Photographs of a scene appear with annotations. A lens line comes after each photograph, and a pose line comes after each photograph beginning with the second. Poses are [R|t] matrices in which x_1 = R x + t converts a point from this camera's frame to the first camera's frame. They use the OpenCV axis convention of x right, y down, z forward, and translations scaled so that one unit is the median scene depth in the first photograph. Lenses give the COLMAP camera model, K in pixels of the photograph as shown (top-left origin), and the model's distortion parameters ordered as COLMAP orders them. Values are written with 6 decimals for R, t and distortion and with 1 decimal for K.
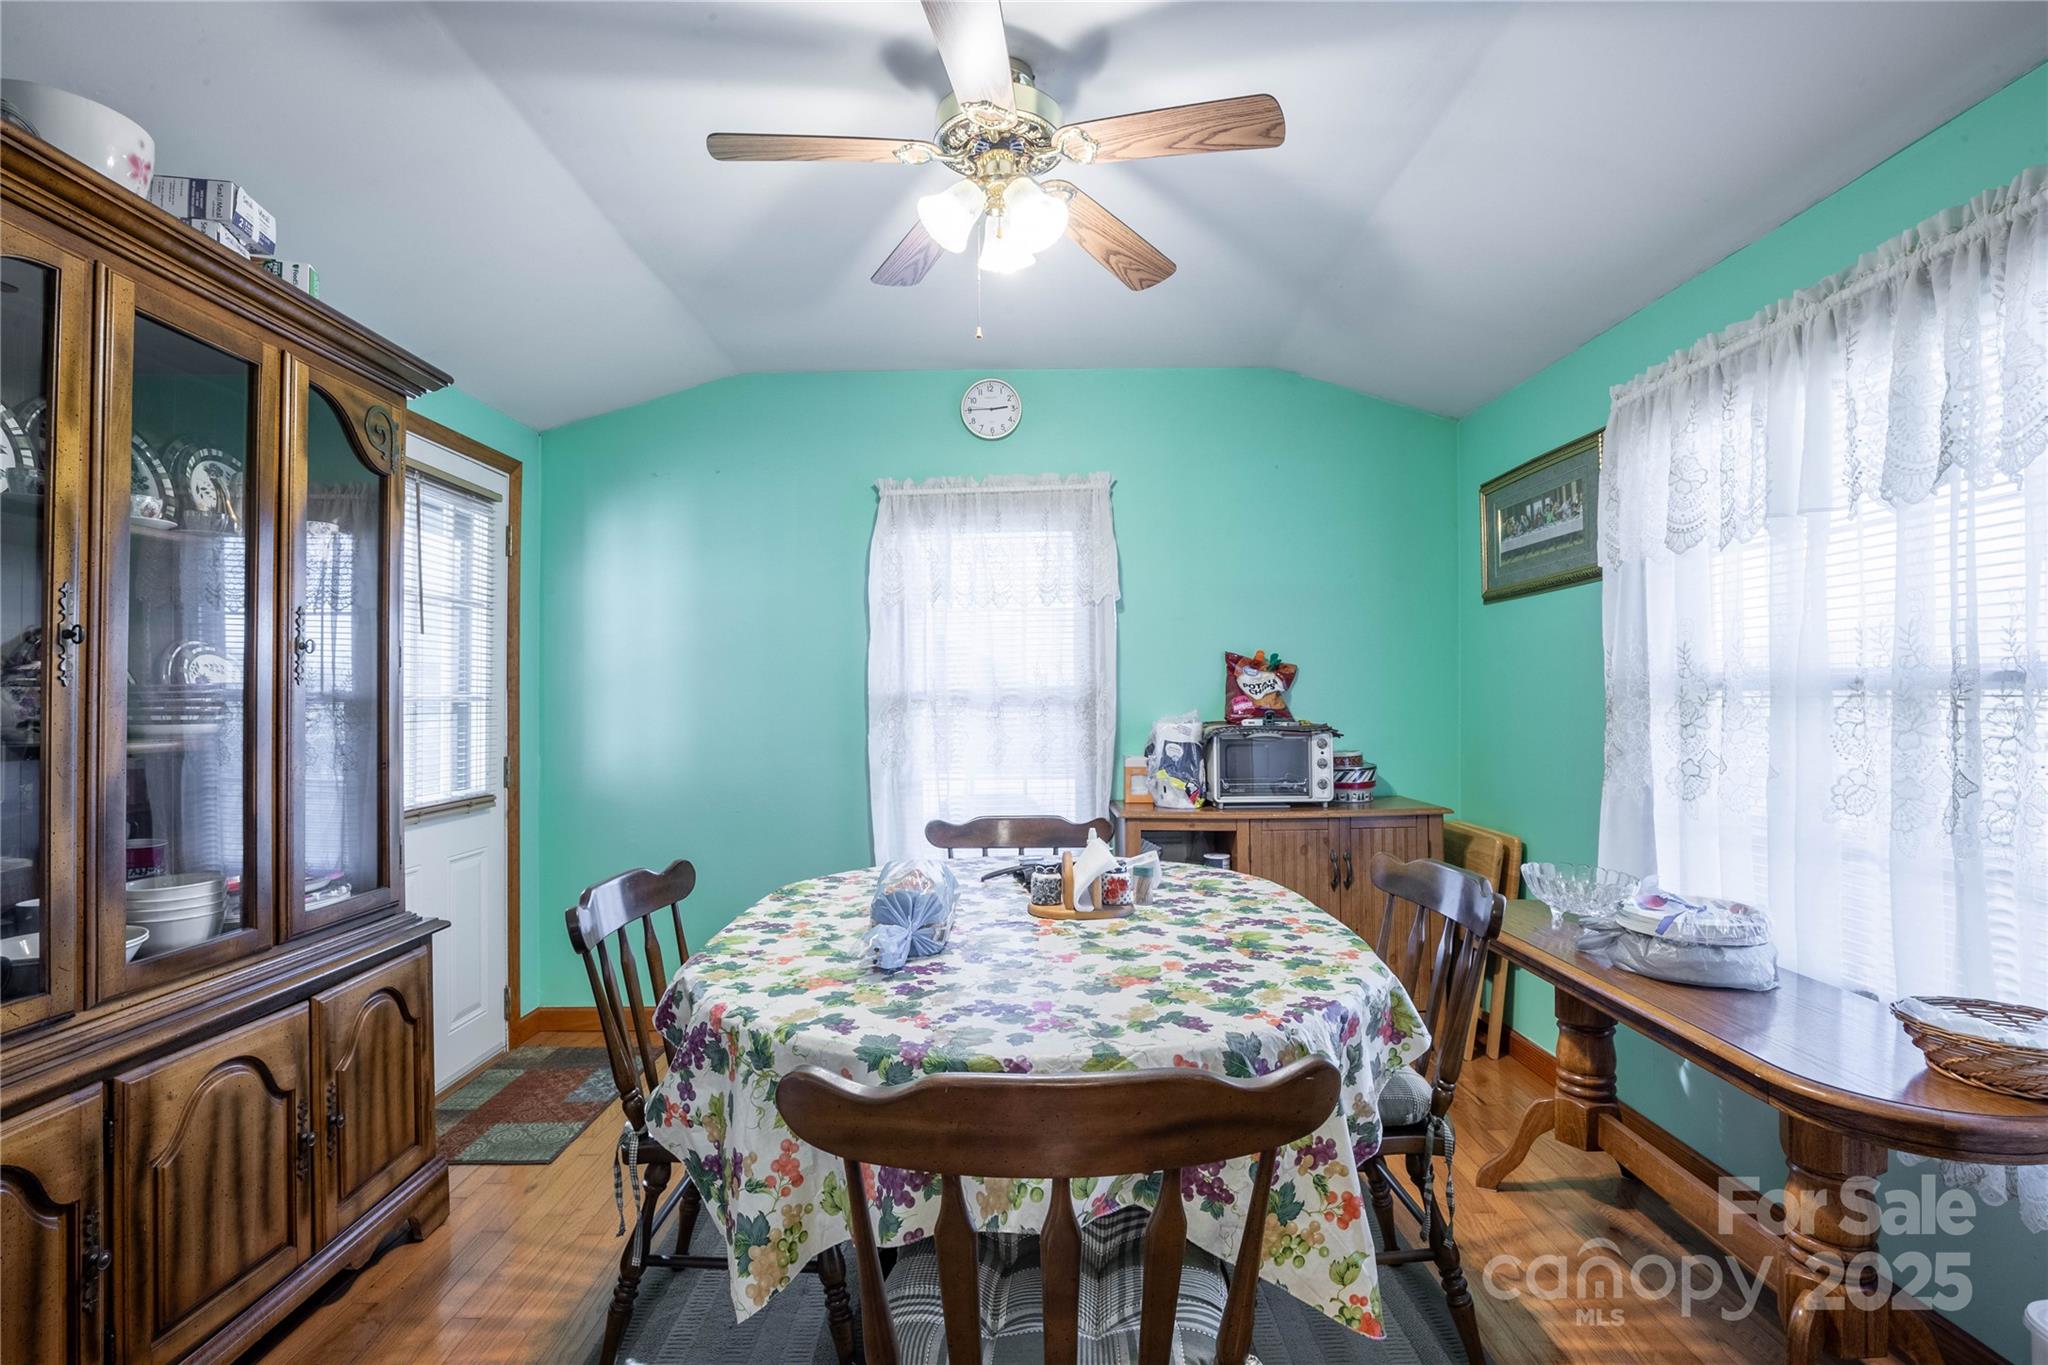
lens RADIAL K [[982.8, 0, 1033.4], [0, 982.8, 675.5], [0, 0, 1]] dist [-0.030041, 0.001600]
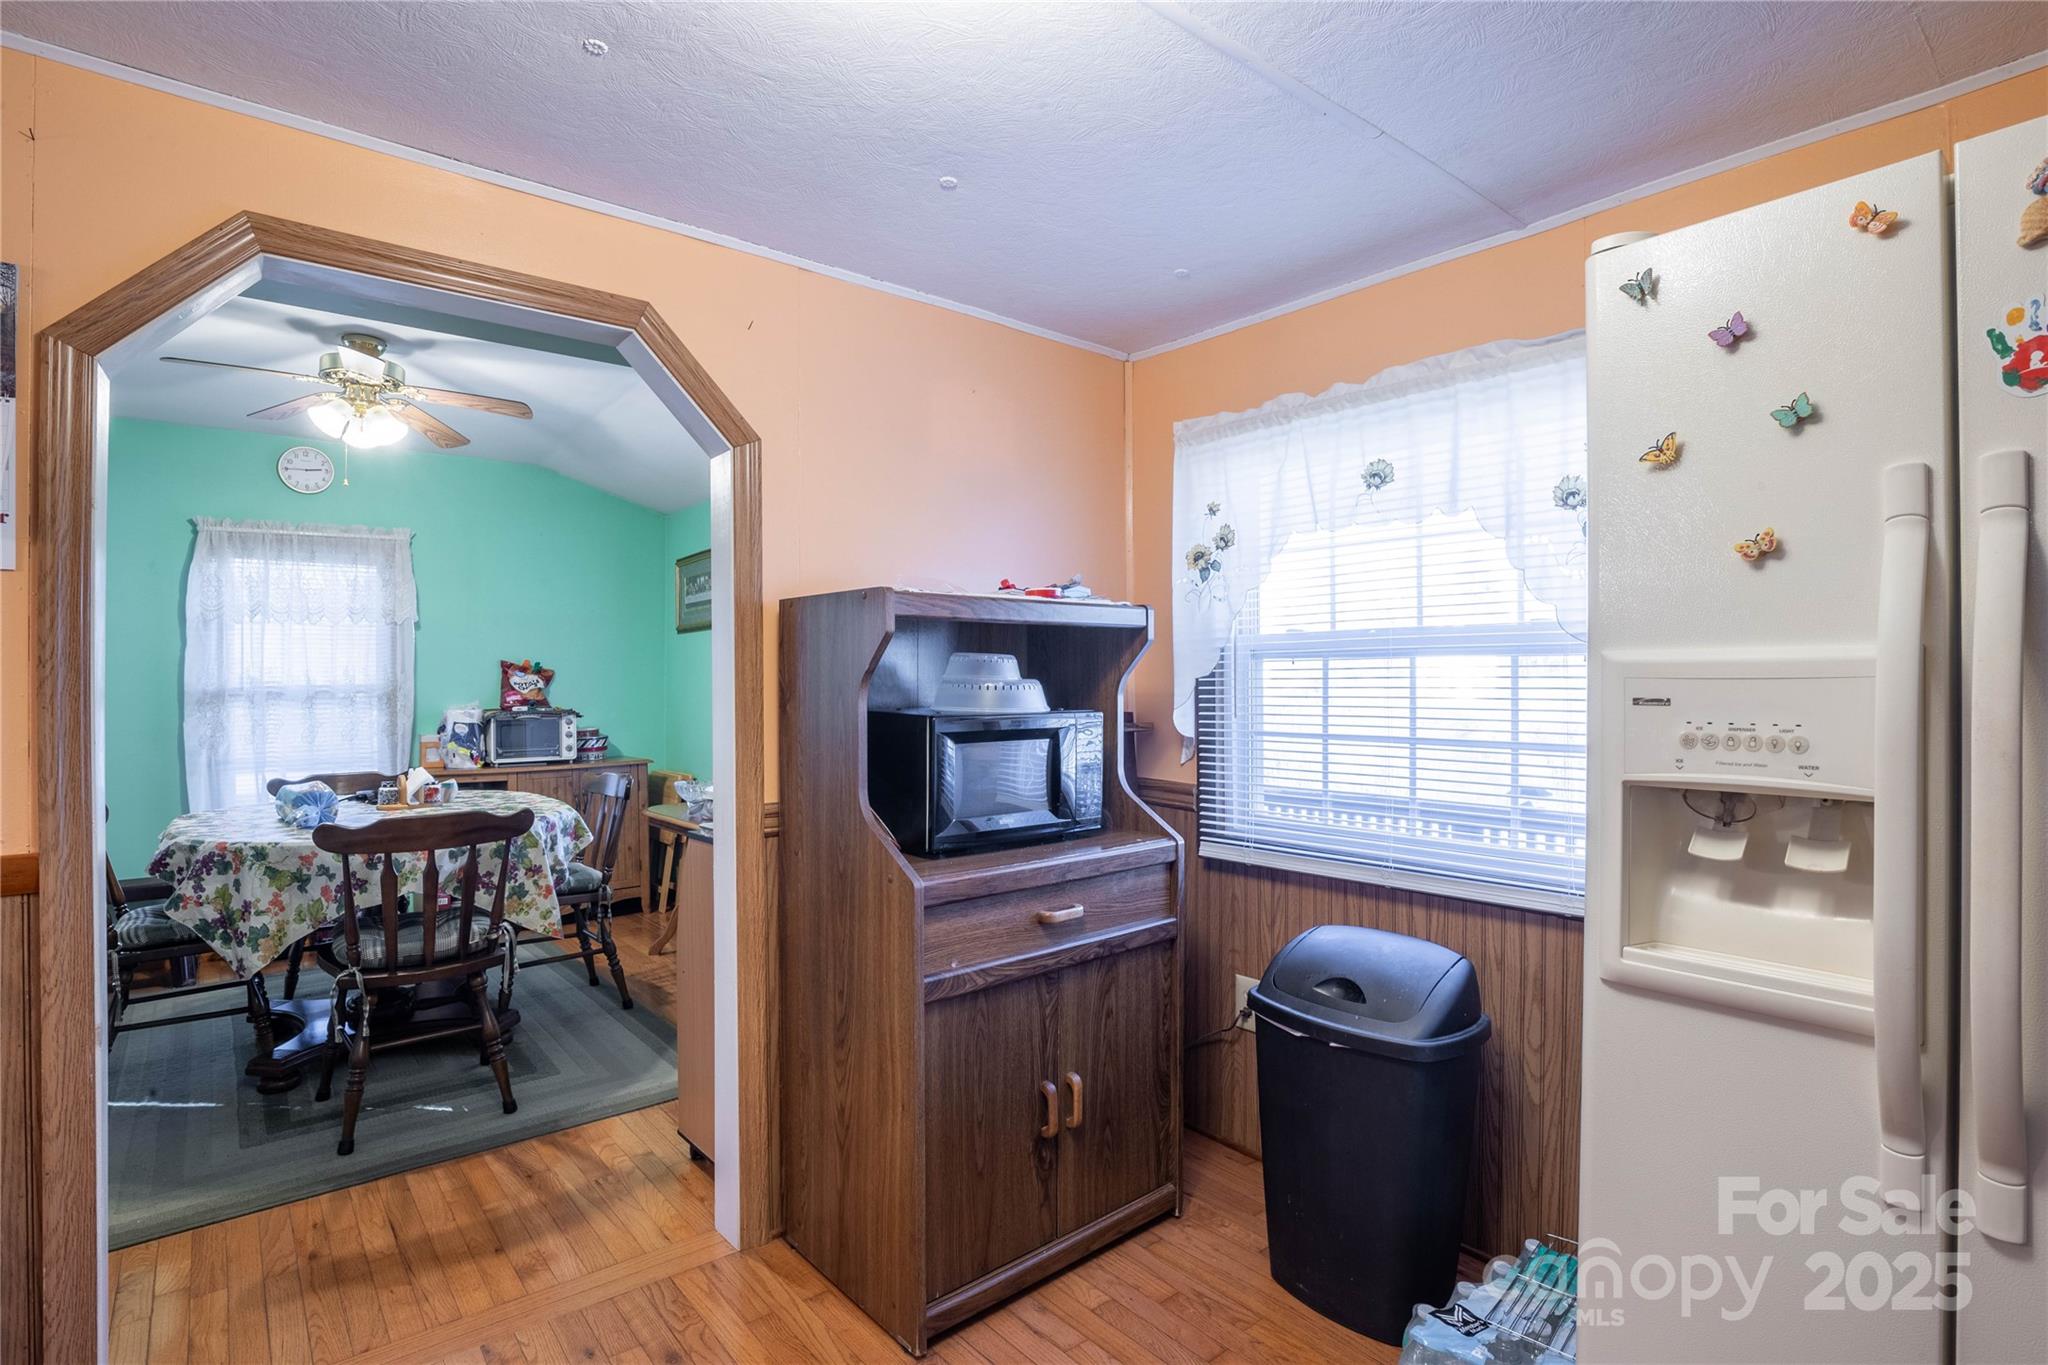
lens RADIAL K [[982.8, 0, 1017.6], [0, 982.8, 676.2], [0, 0, 1]] dist [-0.030041, 0.001600]
pose [[0.781352, 0.006828, 0.624053, -0.109937], [-0.008799, 0.999961, 0.000075, -0.008283], [-0.624028, -0.005550, 0.781382, -0.622871]]
